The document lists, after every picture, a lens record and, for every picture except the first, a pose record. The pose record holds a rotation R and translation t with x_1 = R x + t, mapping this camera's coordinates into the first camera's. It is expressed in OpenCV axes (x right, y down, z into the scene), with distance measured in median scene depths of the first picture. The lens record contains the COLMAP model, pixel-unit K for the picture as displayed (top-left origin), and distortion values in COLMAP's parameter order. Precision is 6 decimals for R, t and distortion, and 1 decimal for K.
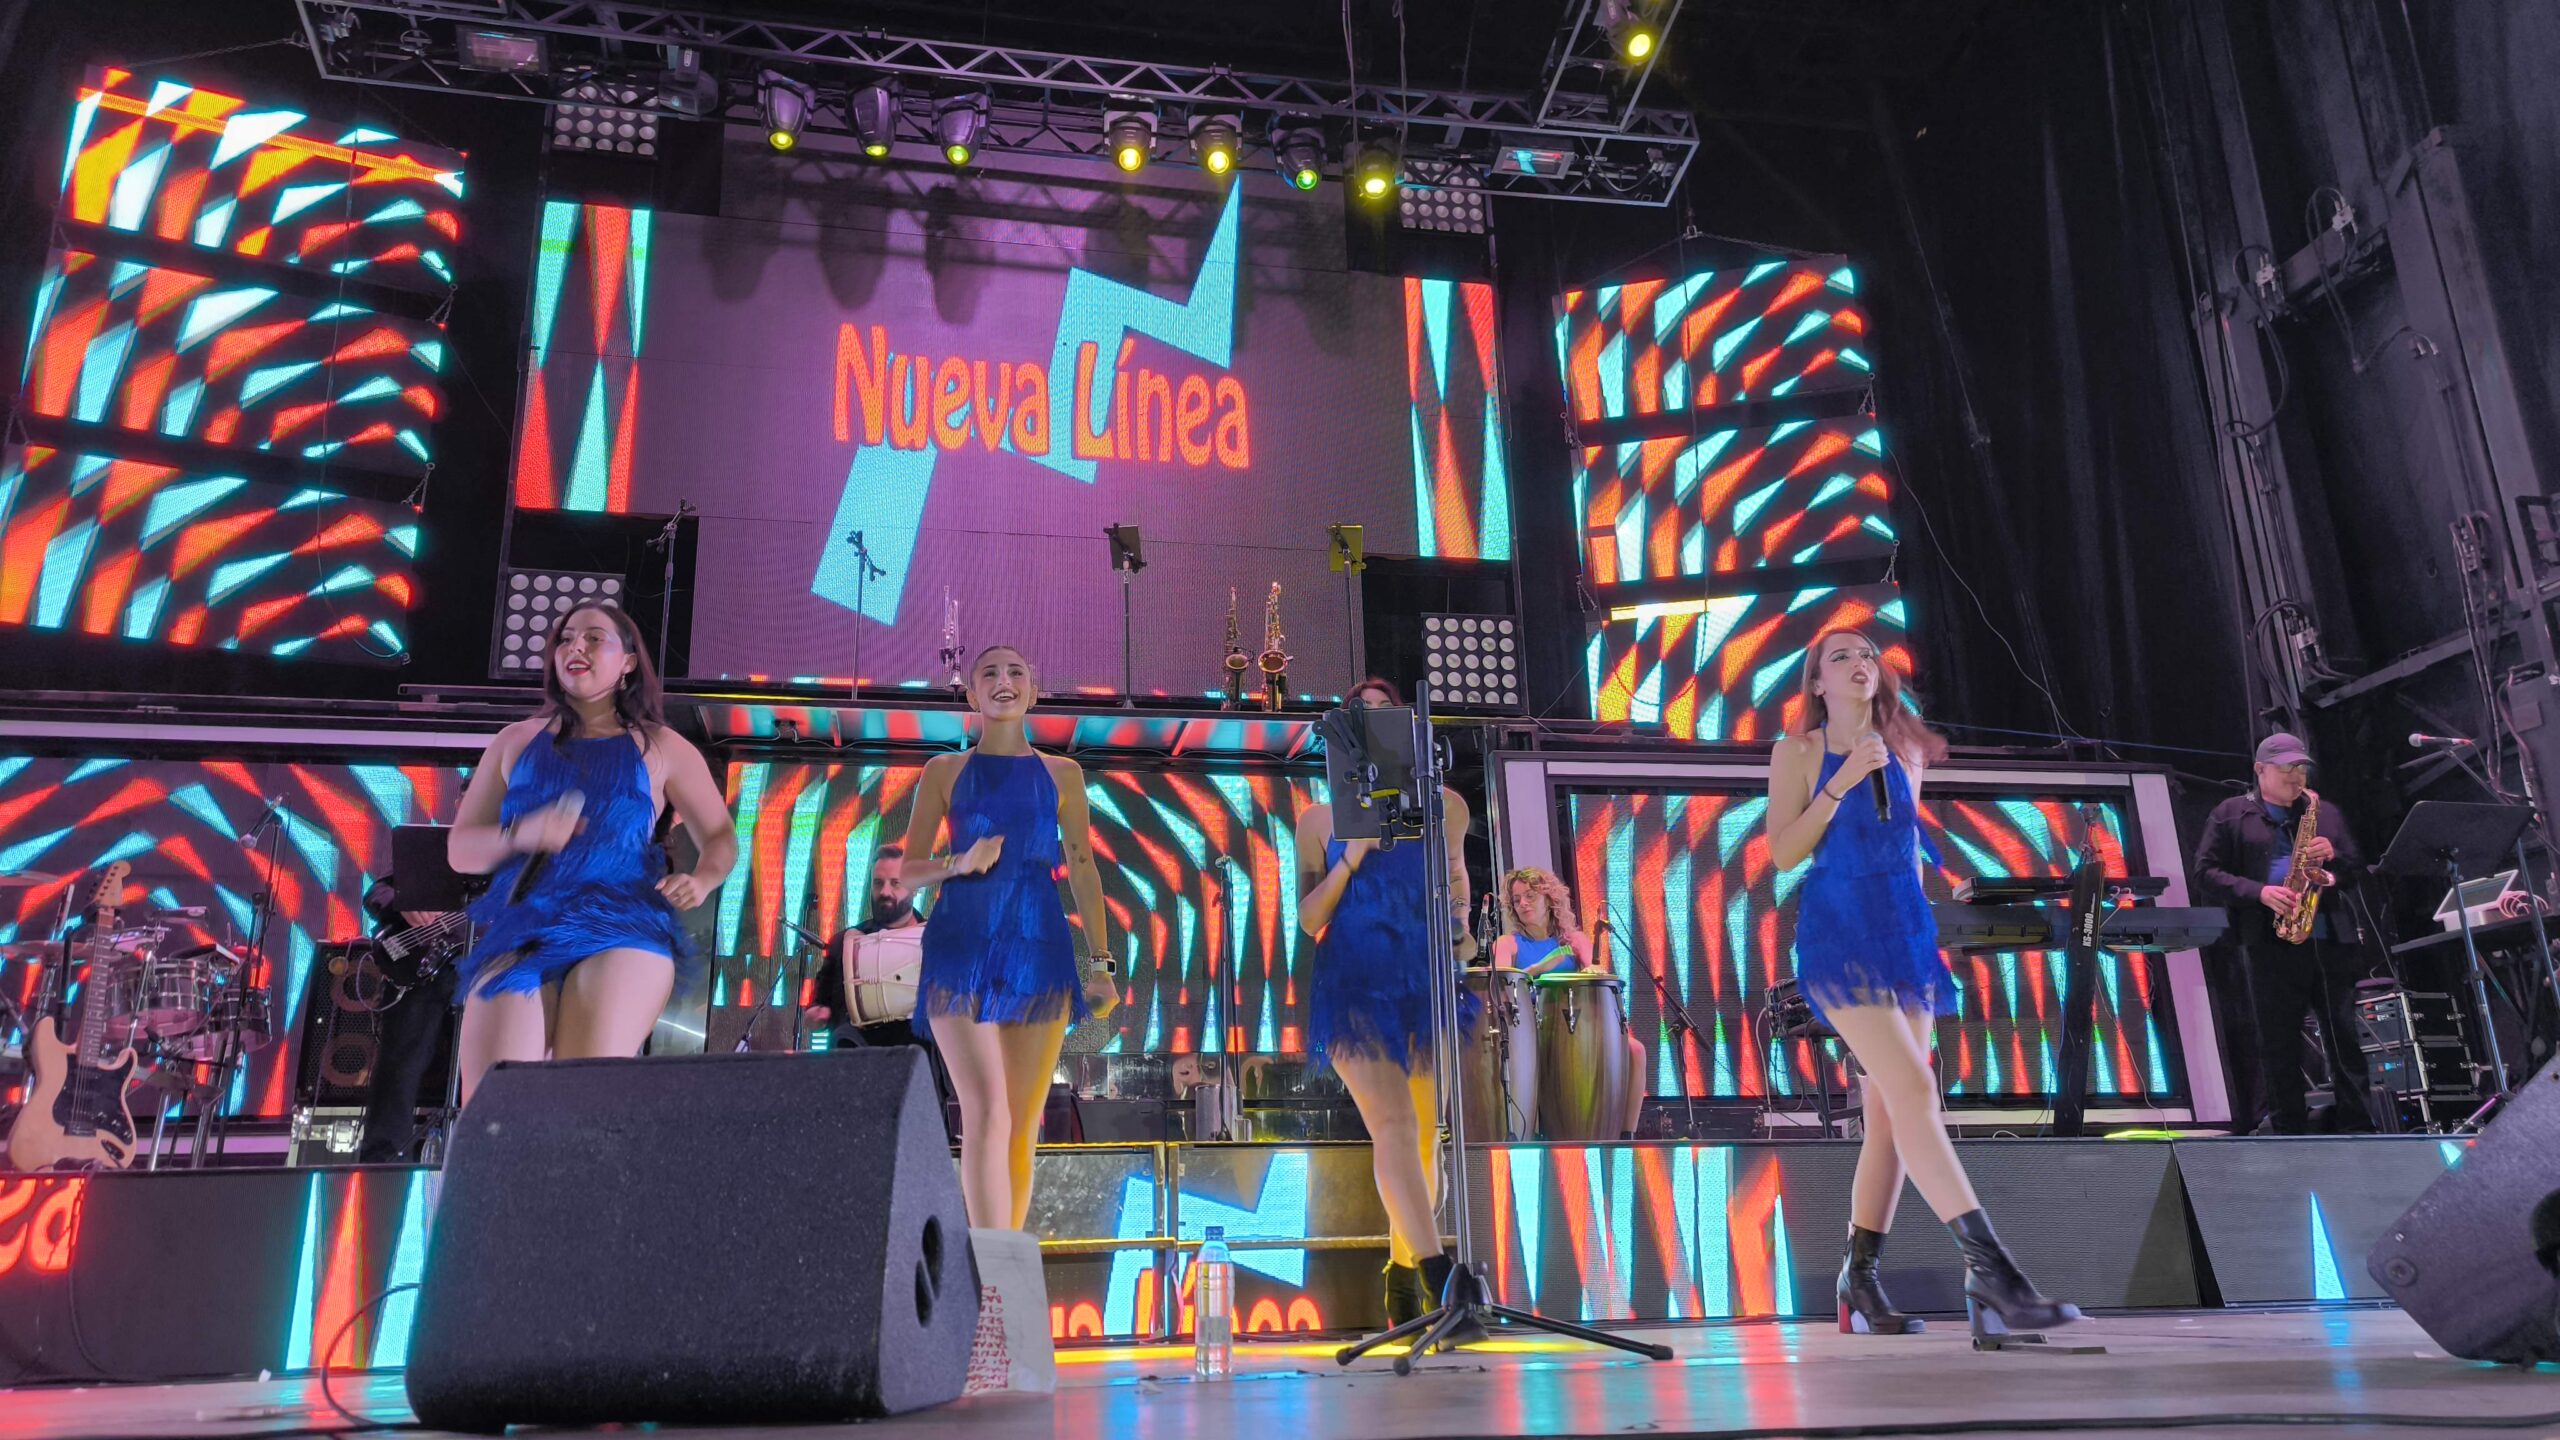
lens RADIAL K [[1805.3, 0, 1258.5], [0, 1805.3, 714.9], [0, 0, 1]] dist [0.056630, -0.051915]
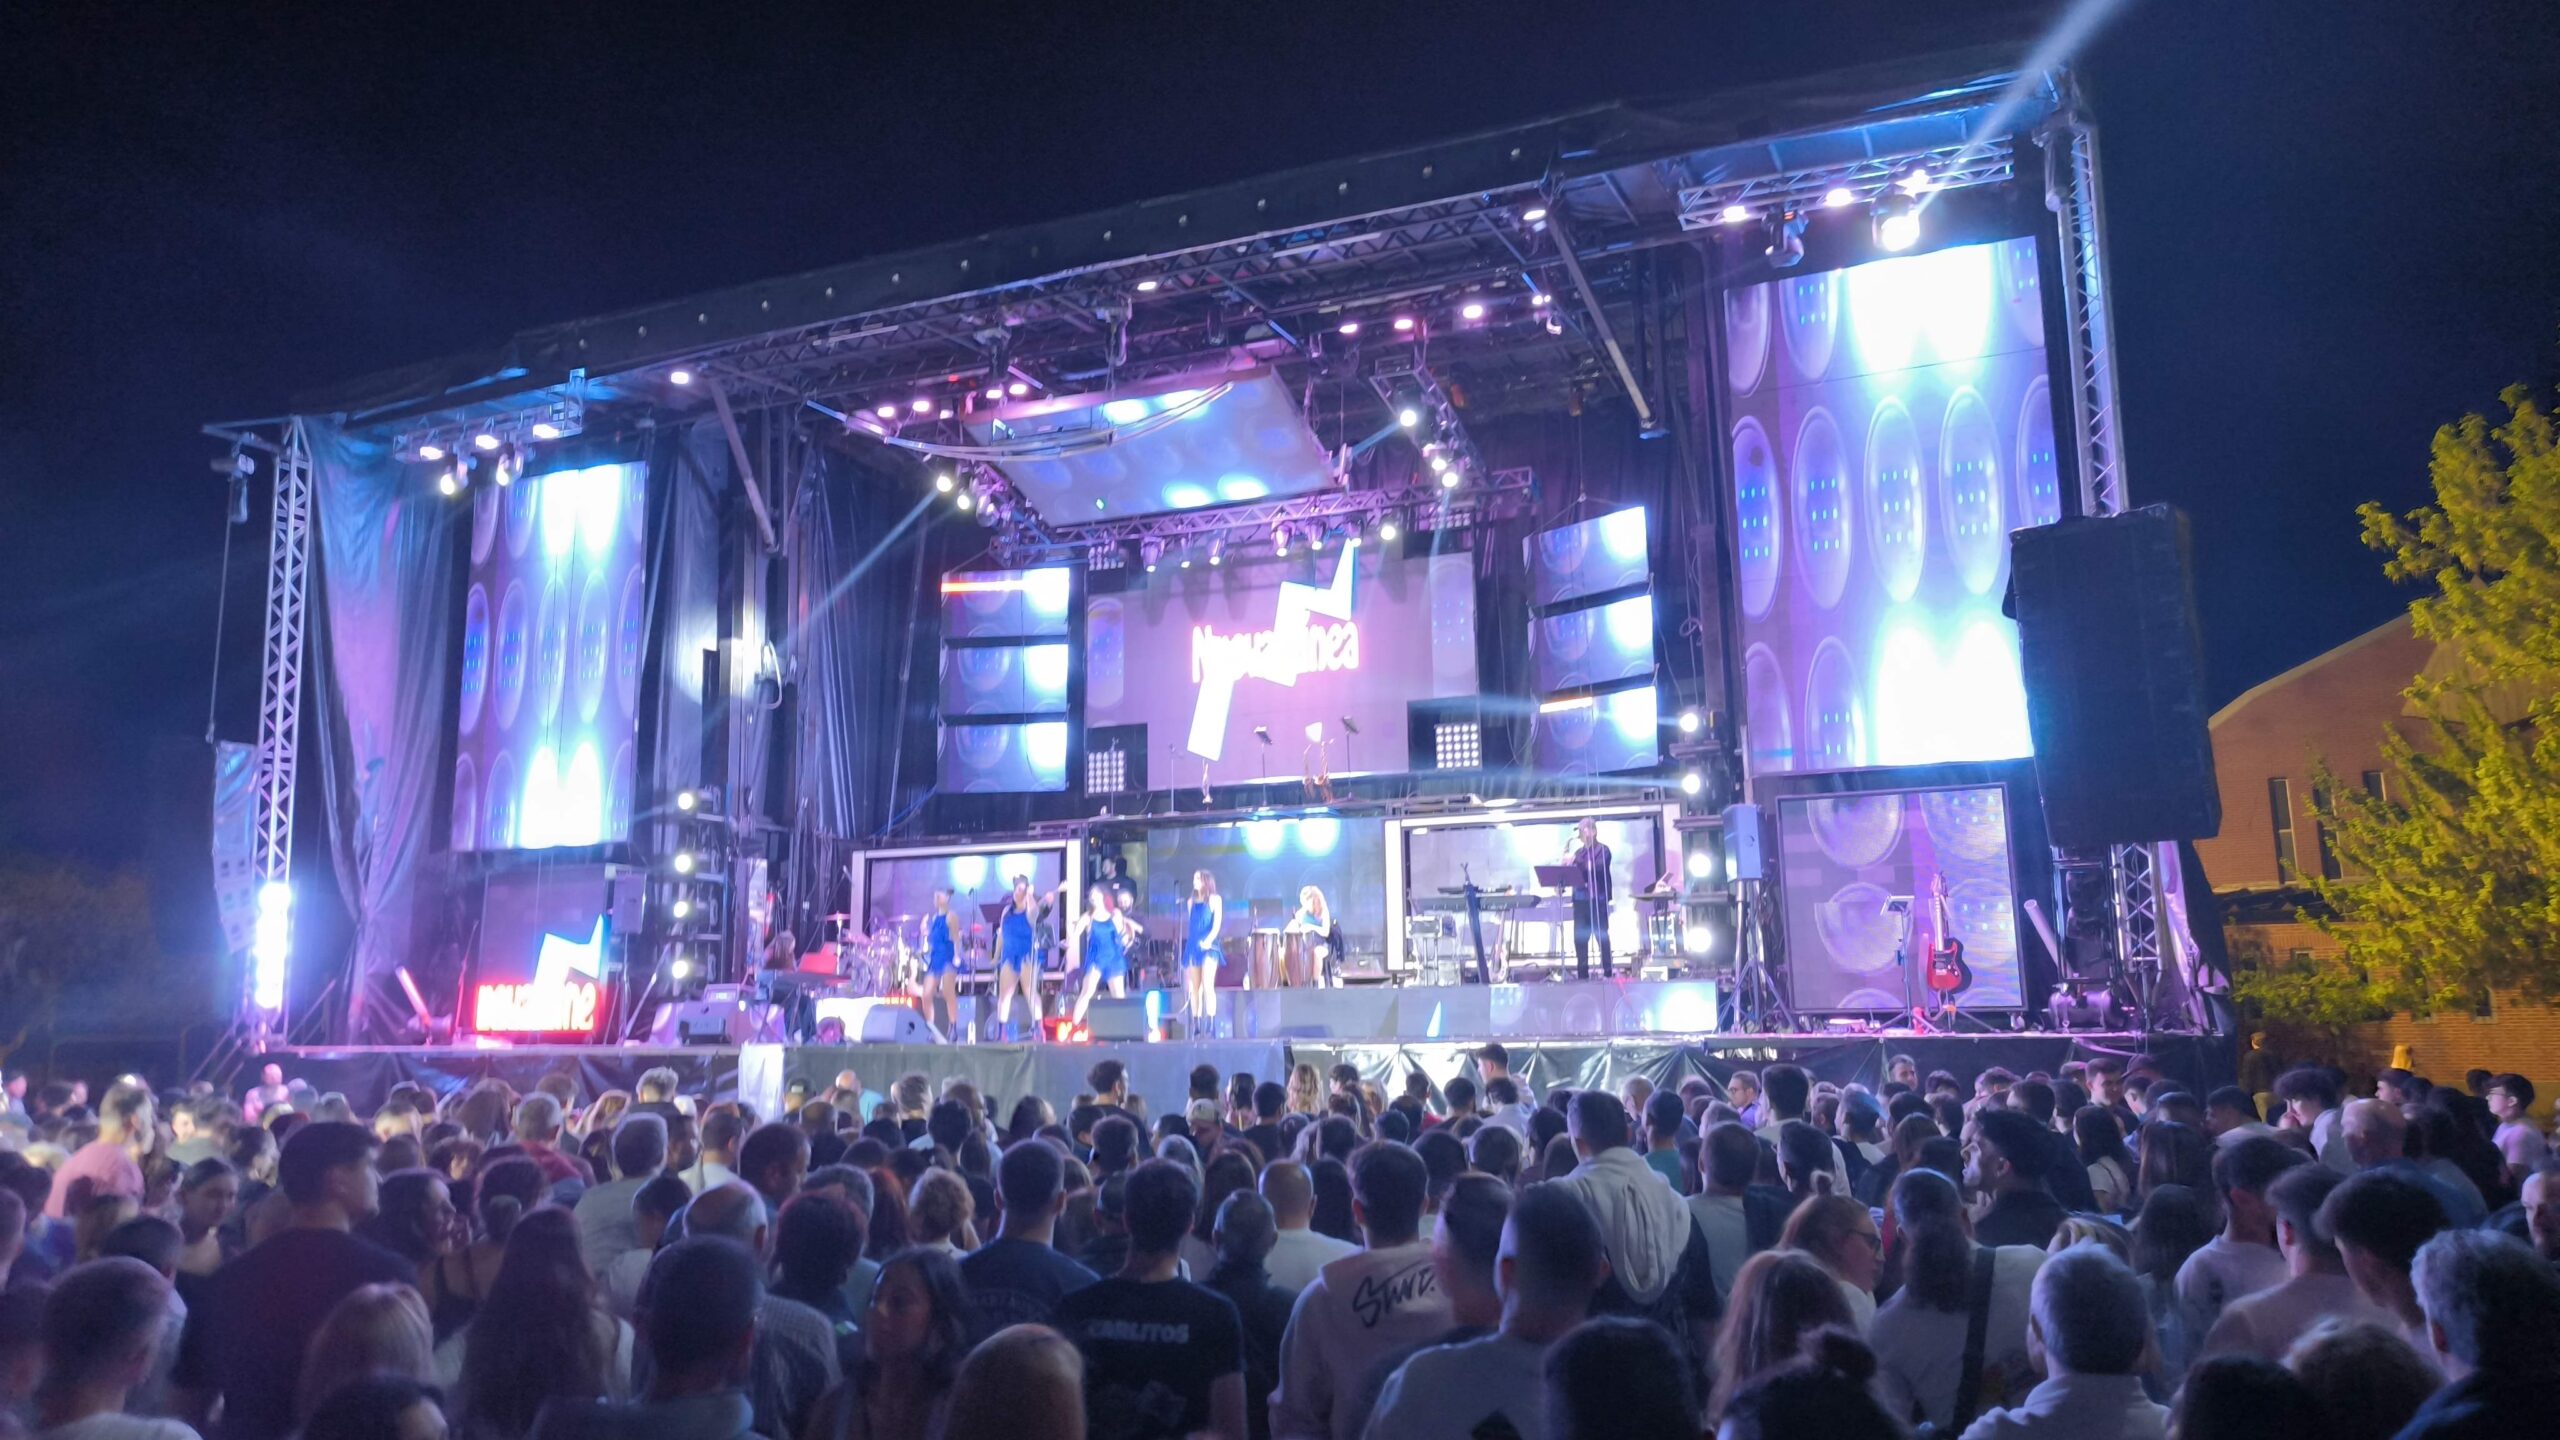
lens RADIAL K [[1805.3, 0, 1269.5], [0, 1805.3, 711.0], [0, 0, 1]] dist [0.056630, -0.051915]
pose [[0.831690, -0.080360, -0.549394, 1.134124], [0.158897, 0.982536, 0.096827, -0.319672], [0.532019, -0.167827, 0.829934, -0.919127]]
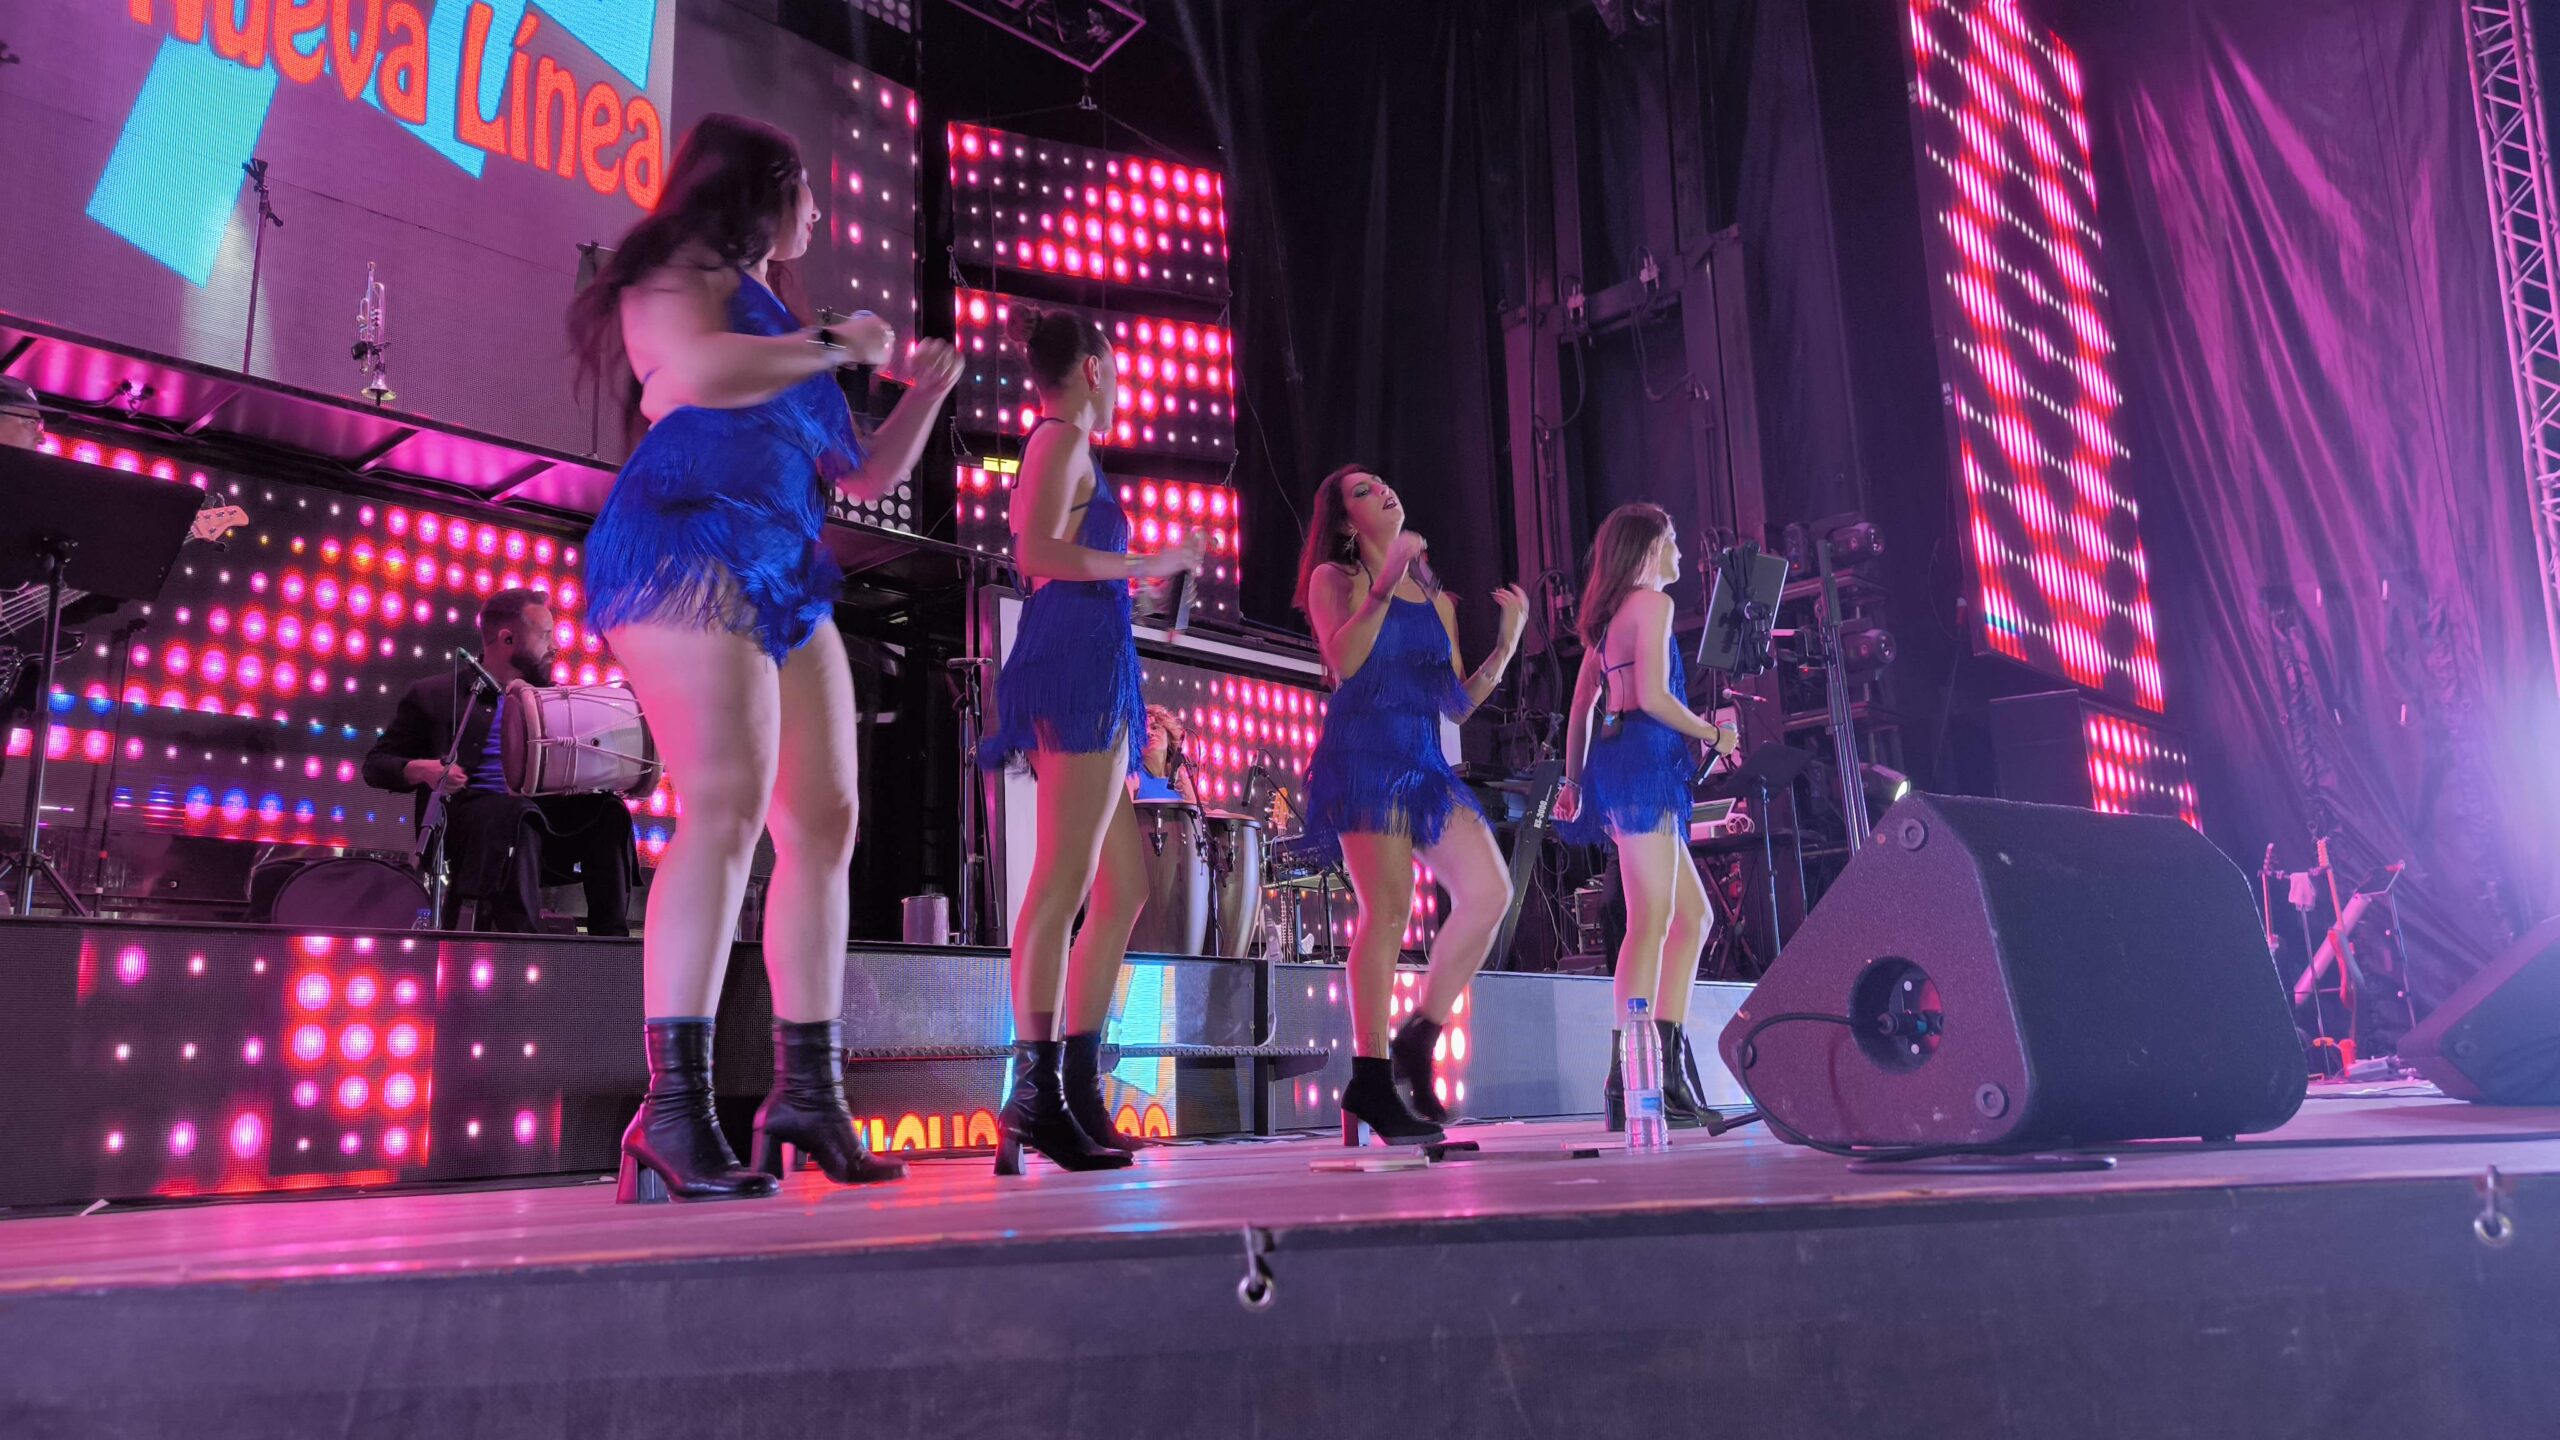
lens RADIAL K [[1805.3, 0, 1297.8], [0, 1805.3, 724.9], [0, 0, 1]] dist [0.056630, -0.051915]
pose [[0.803241, 0.118892, 0.583668, -0.246667], [-0.163779, 0.986193, 0.024506, 0.036251], [-0.572696, -0.115277, 0.811622, 0.080649]]
